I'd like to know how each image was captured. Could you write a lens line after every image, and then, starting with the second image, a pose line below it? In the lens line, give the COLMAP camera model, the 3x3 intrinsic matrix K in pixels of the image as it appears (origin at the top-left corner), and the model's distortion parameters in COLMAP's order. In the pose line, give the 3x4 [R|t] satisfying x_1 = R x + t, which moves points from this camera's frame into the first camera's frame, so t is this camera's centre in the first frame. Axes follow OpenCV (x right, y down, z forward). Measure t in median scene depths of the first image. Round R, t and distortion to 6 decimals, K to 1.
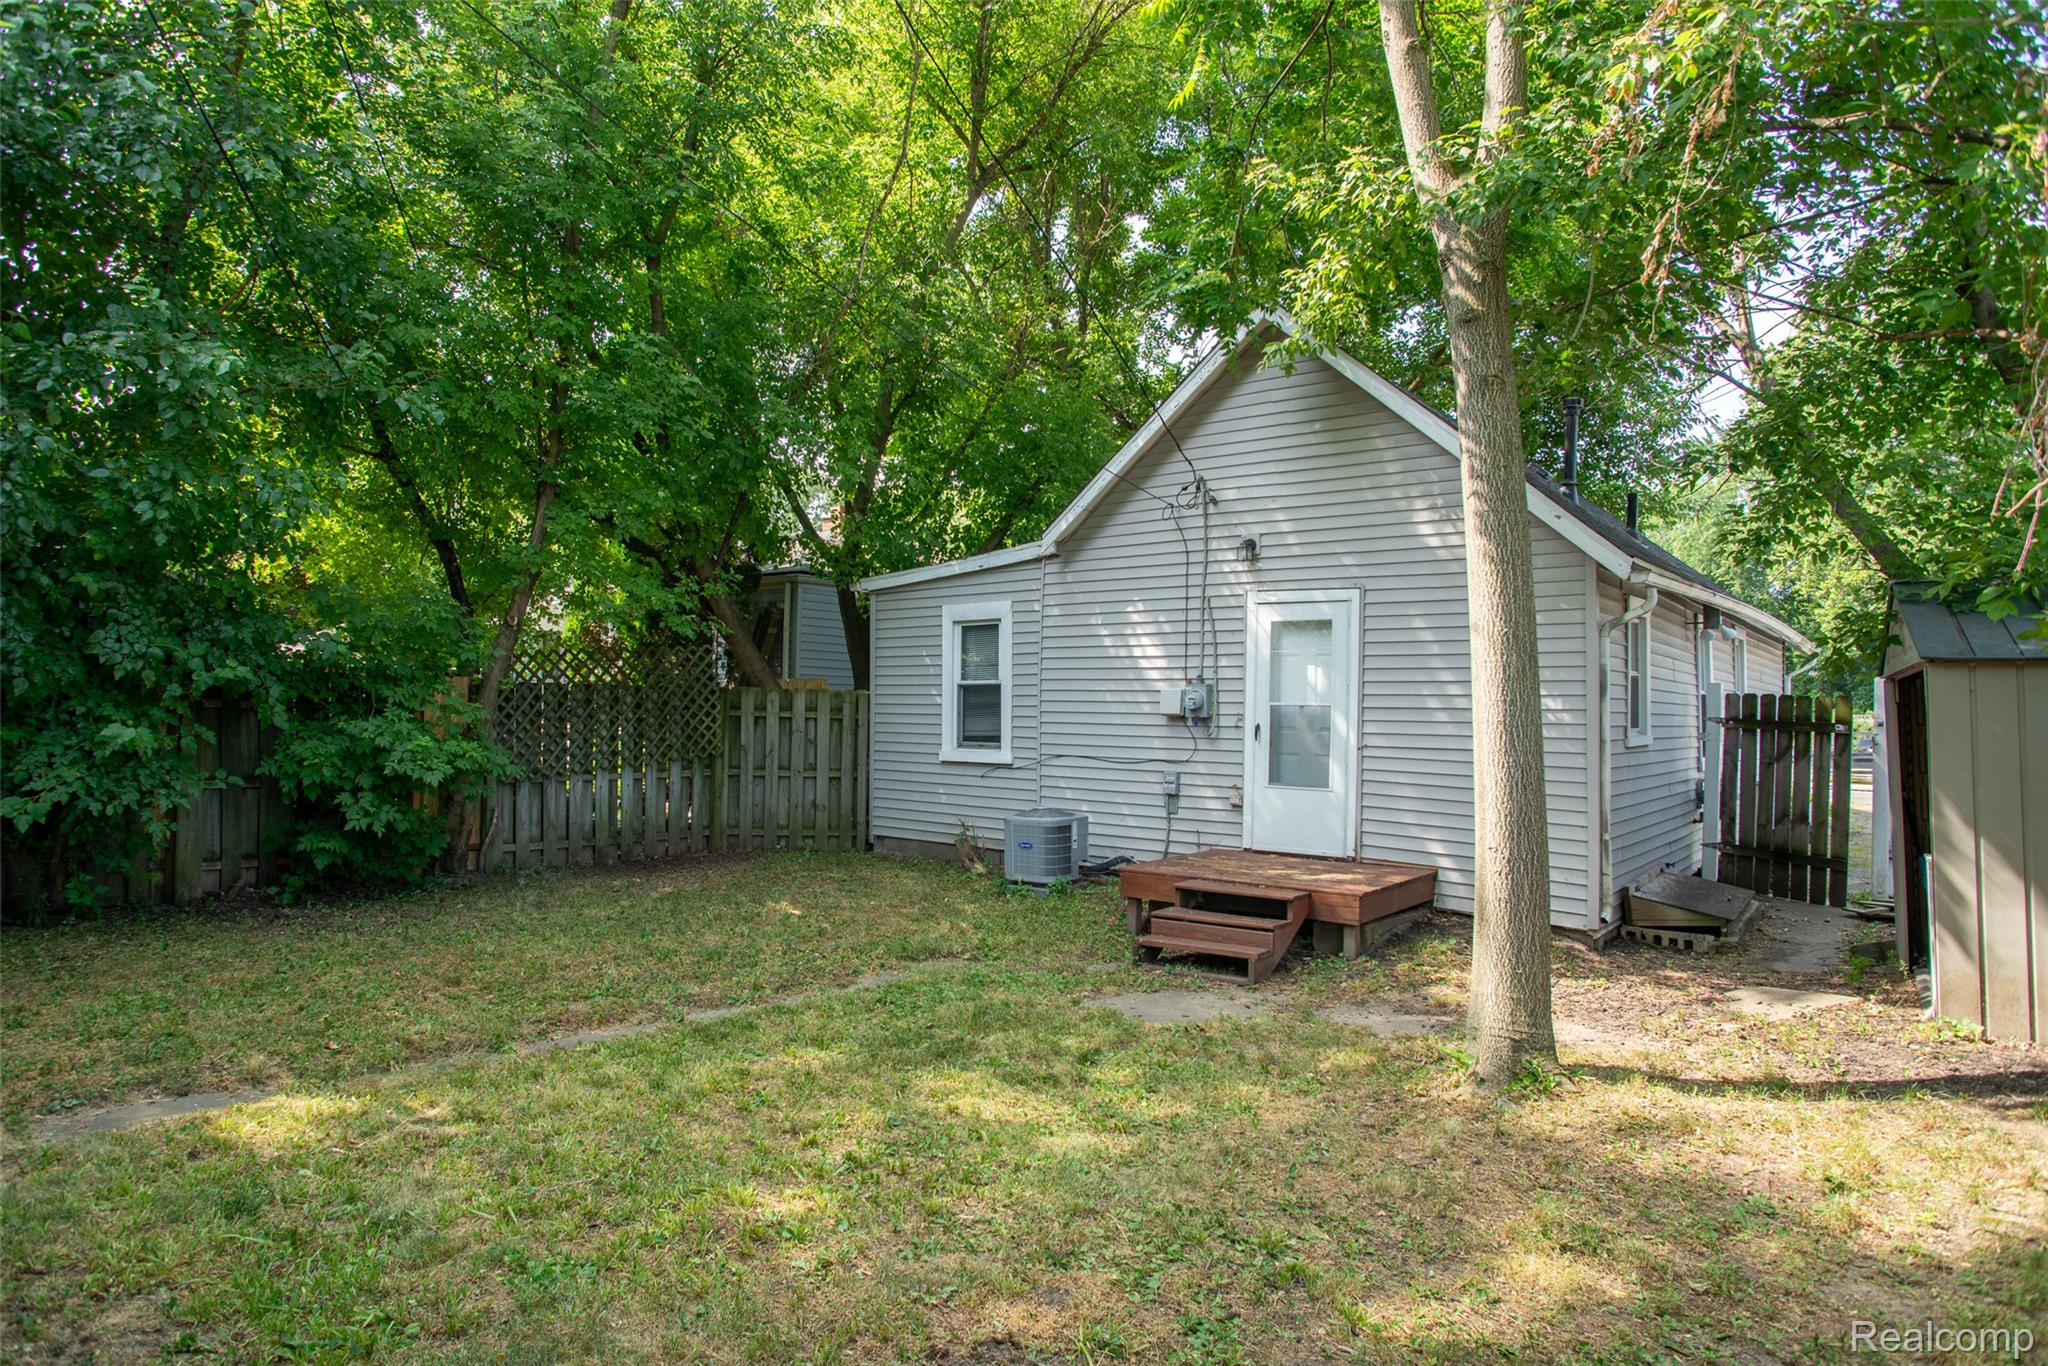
lens RADIAL K [[1167.4, 0, 1024.0], [0, 1167.4, 683.0], [0, 0, 1]] dist [-0.001235, 0.001811]
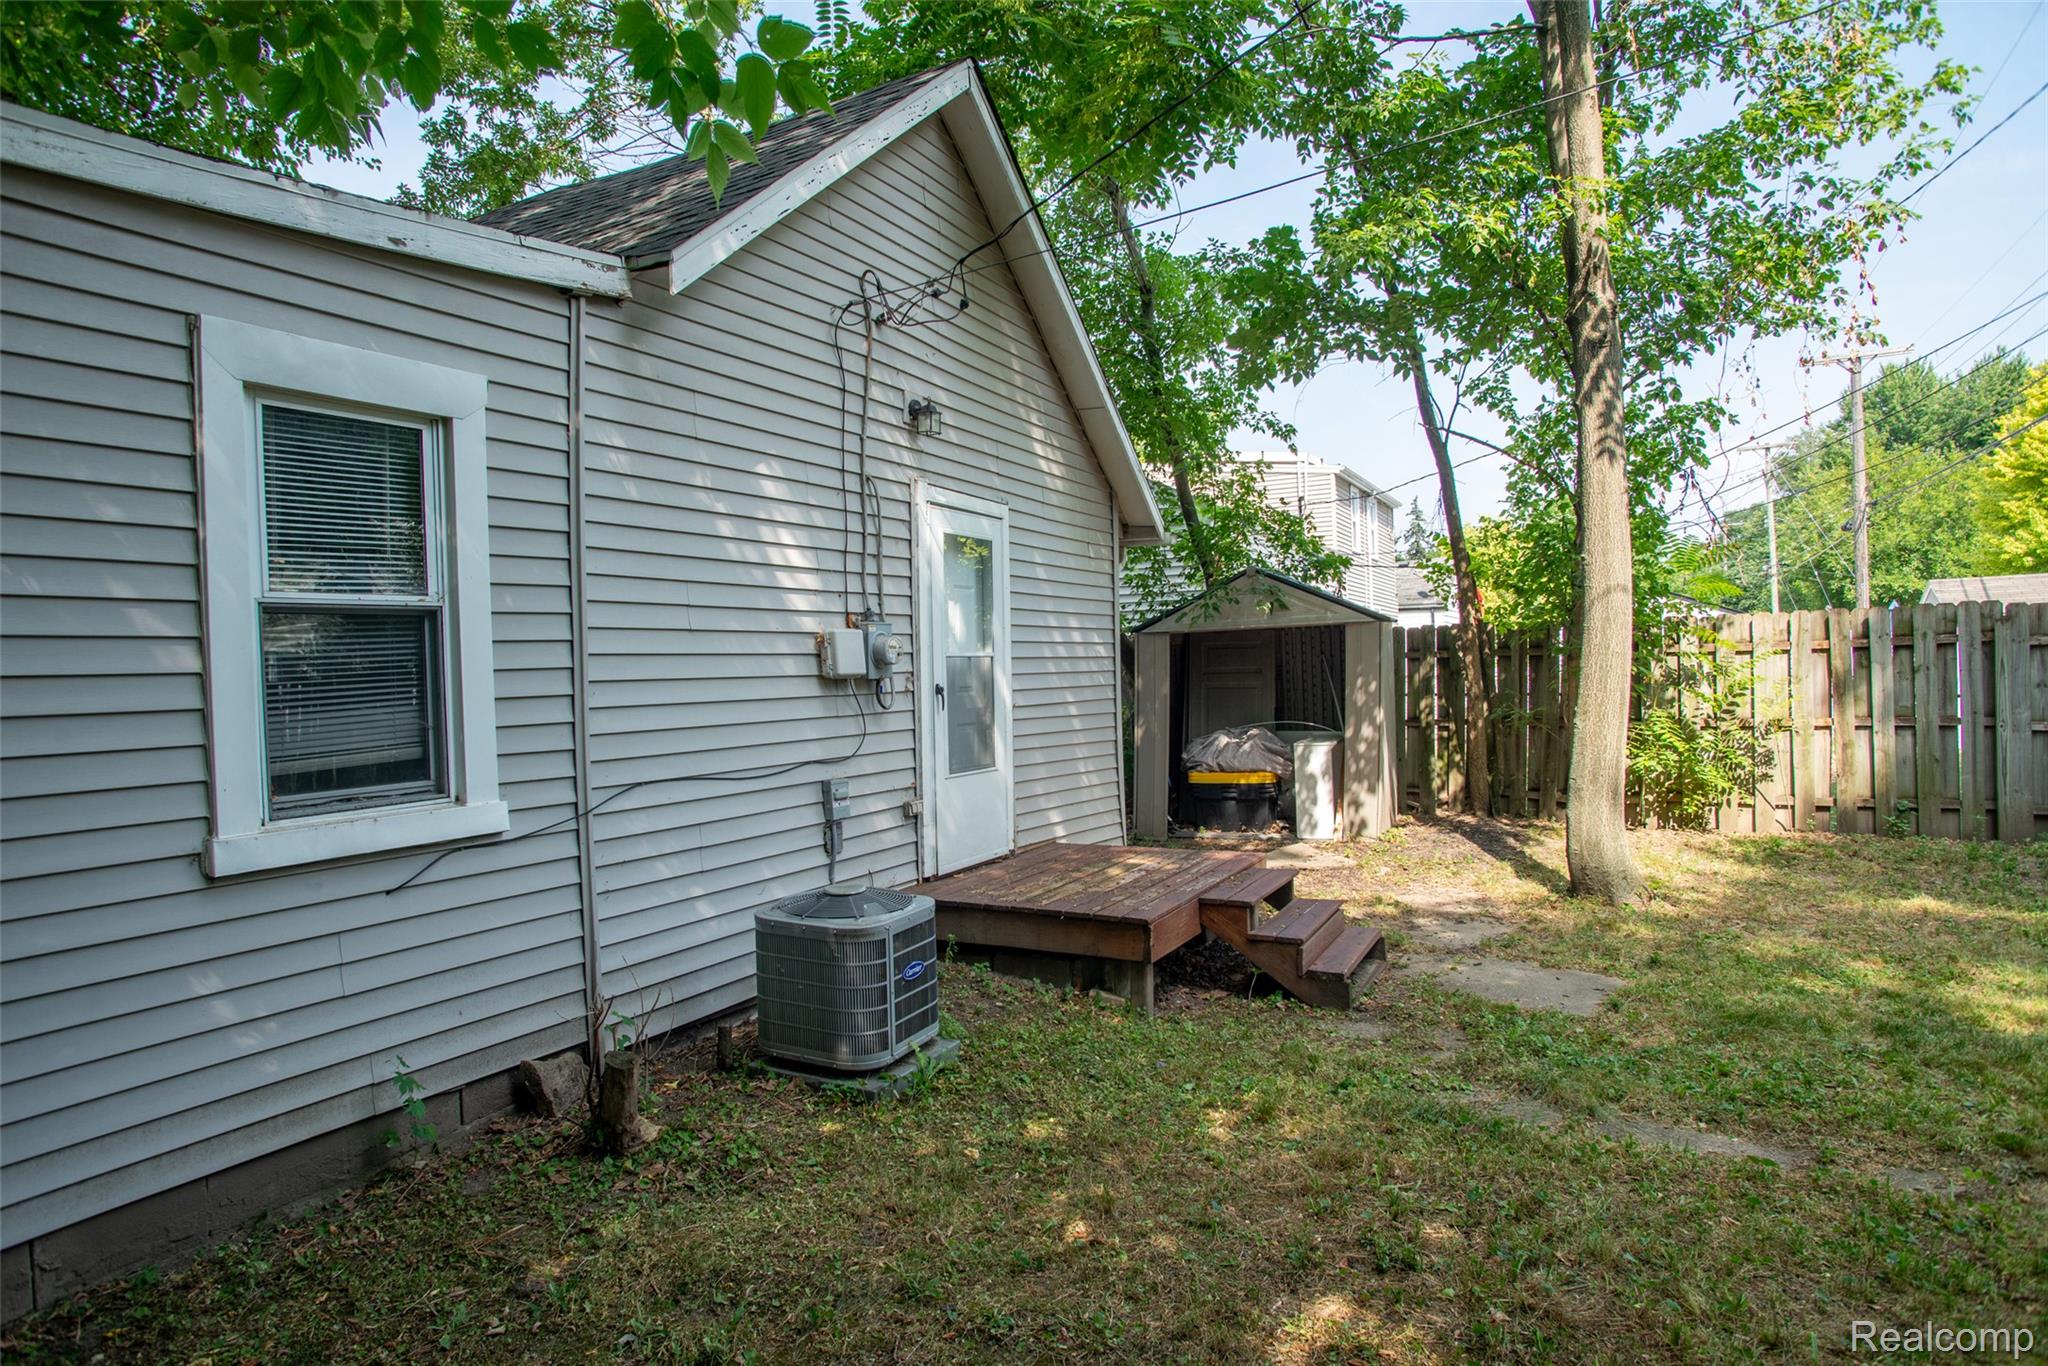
lens RADIAL K [[1167.4, 0, 1024.0], [0, 1167.4, 683.0], [0, 0, 1]] dist [-0.001235, 0.001811]
pose [[-0.158948, -0.005110, 0.987274, -0.428714], [0.027285, 0.999582, 0.009567, 0.027246], [-0.986910, 0.028458, -0.158742, 0.986139]]
